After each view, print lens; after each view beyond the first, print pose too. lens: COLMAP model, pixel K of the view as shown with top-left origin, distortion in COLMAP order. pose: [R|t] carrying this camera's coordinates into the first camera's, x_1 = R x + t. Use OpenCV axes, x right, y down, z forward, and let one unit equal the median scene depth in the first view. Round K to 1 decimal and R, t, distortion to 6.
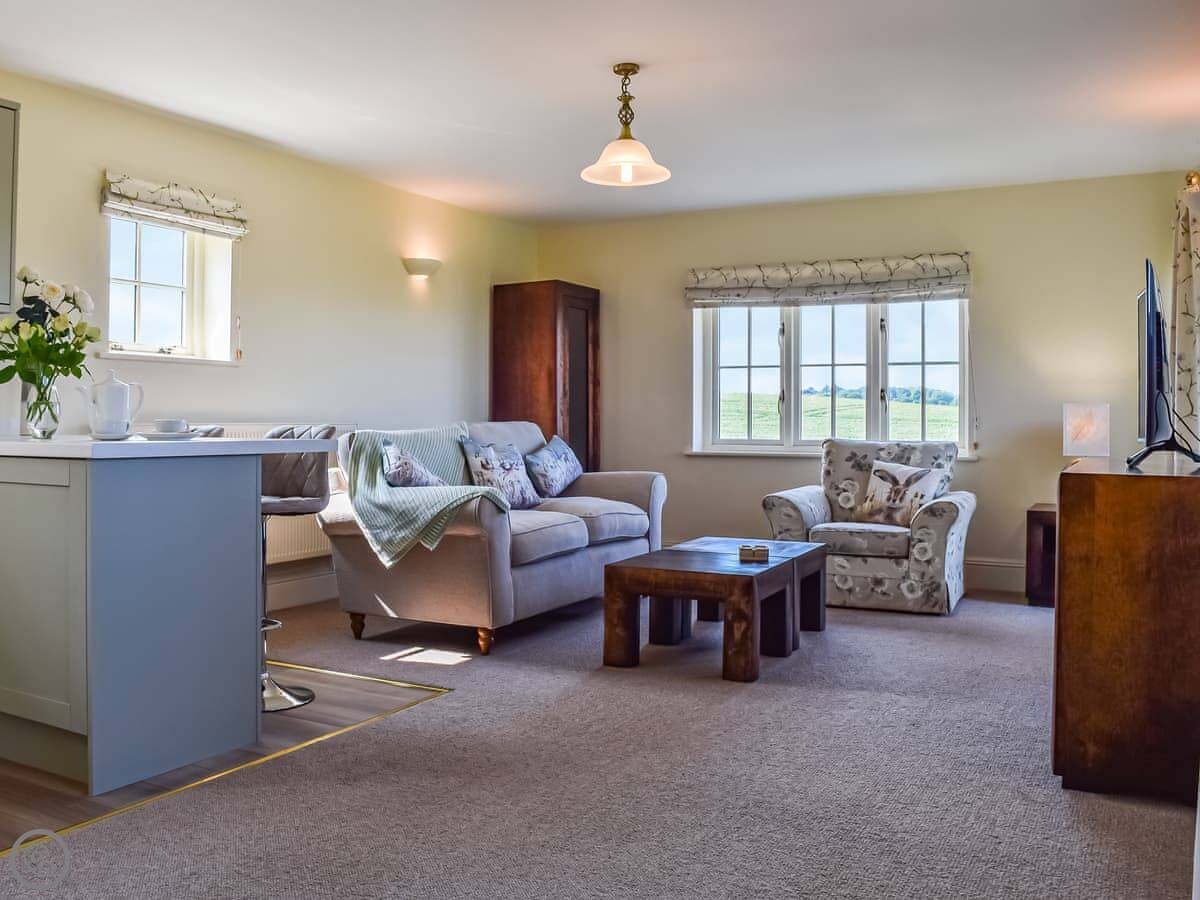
lens RADIAL K [[1203.9, 0, 617.2], [0, 1203.9, 420.2], [0, 0, 1]] dist [-0.007618, -0.011425]
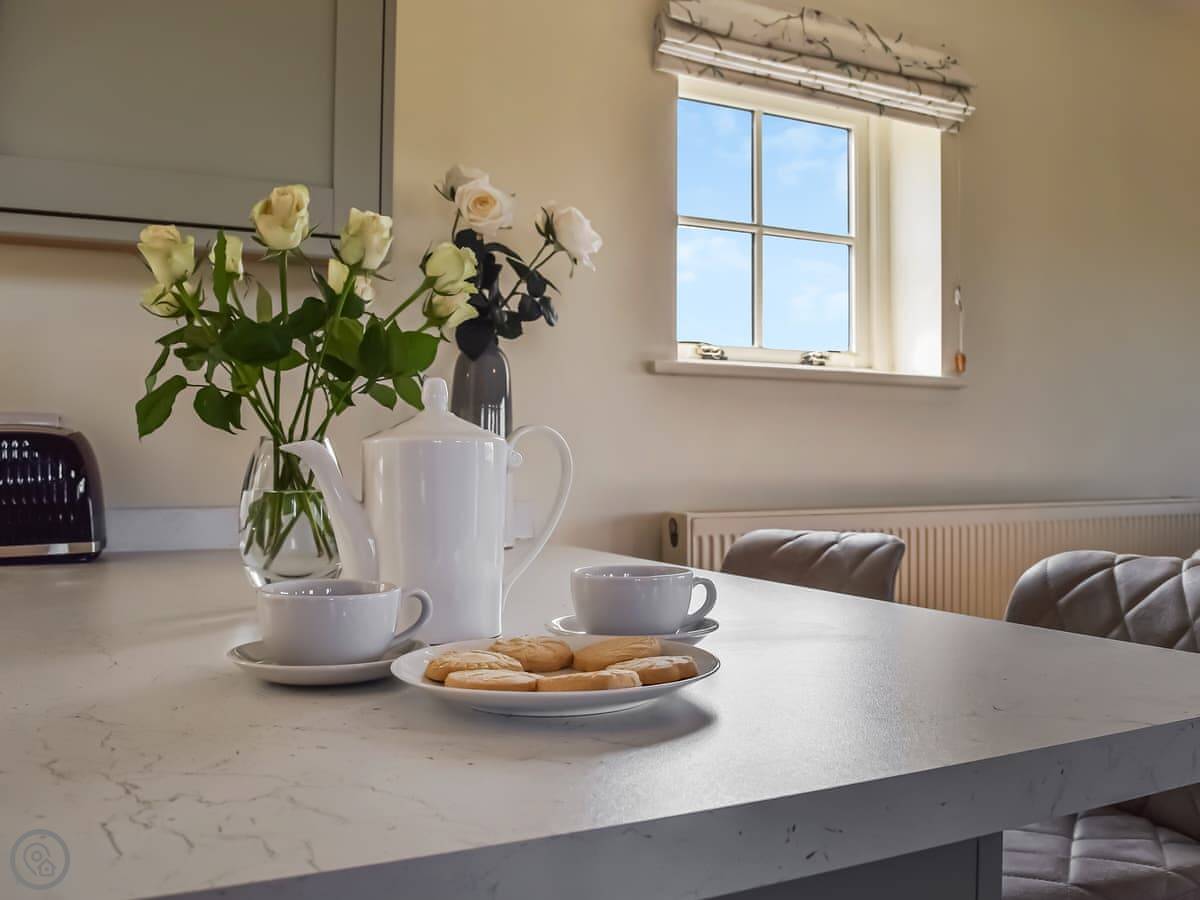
lens RADIAL K [[1078.6, 0, 601.3], [0, 1078.6, 423.0], [0, 0, 1]] dist [-0.090586, 0.071596]
pose [[0.792652, -0.020585, -0.609327, -0.114208], [0.001390, 0.999488, -0.031958, -0.011157], [0.609673, 0.024485, 0.792275, 0.390596]]
